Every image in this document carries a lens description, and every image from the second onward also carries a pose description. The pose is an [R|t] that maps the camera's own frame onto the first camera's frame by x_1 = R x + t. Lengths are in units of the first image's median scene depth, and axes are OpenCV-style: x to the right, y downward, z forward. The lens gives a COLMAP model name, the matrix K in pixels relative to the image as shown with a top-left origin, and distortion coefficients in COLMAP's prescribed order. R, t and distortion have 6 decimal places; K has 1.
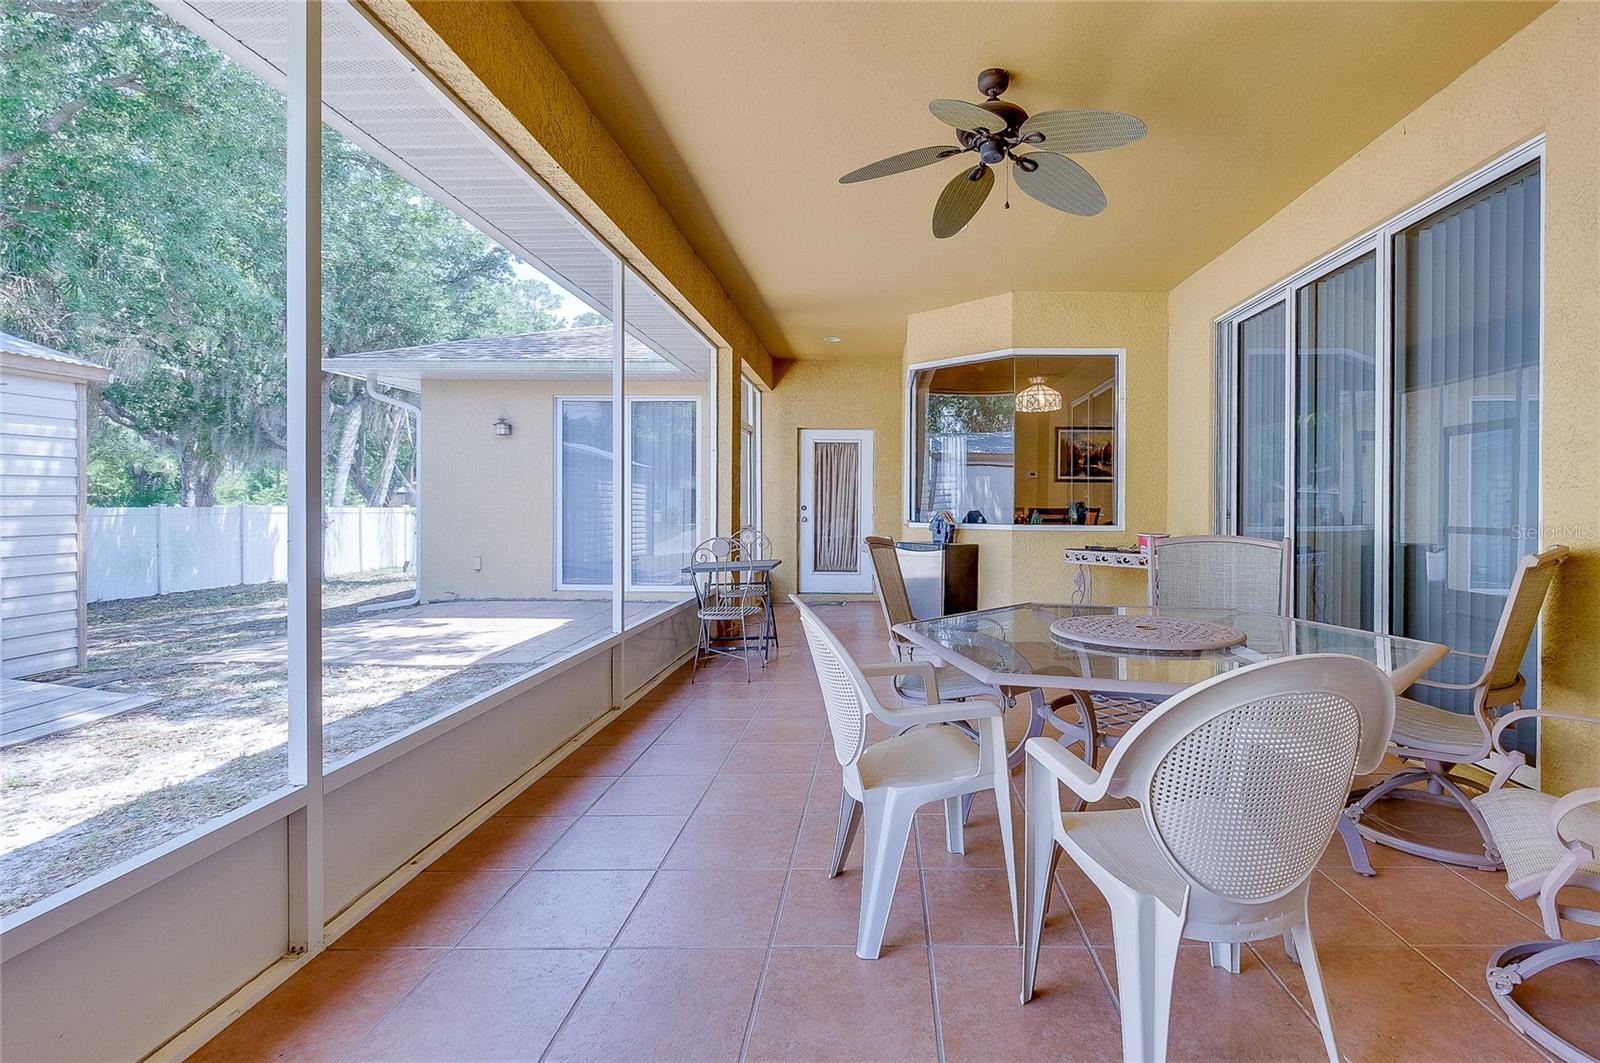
lens RADIAL K [[762.4, 0, 802.8], [0, 762.4, 521.2], [0, 0, 1]] dist [-0.000565, 0.000055]
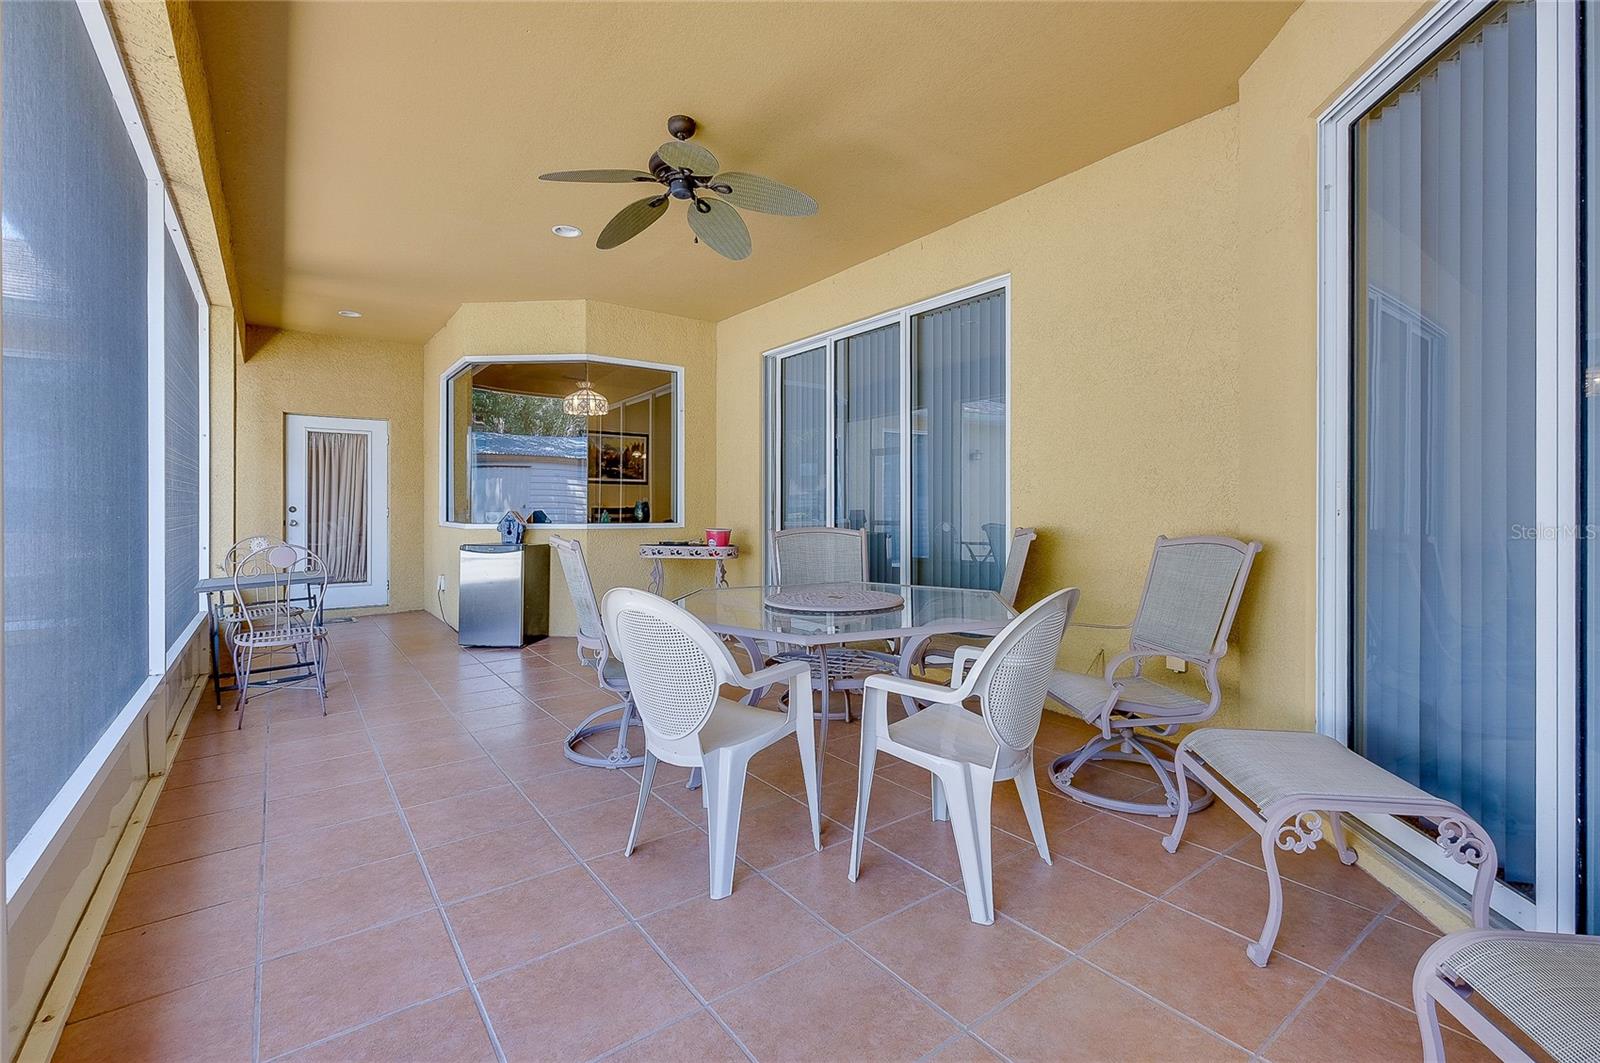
lens RADIAL K [[762.4, 0, 801.5], [0, 762.4, 520.2], [0, 0, 1]] dist [-0.000565, 0.000055]
pose [[0.775260, -0.013605, 0.631495, -0.156547], [0.015617, 0.999875, 0.002369, 0.001866], [-0.631449, 0.008025, 0.775376, 0.009893]]
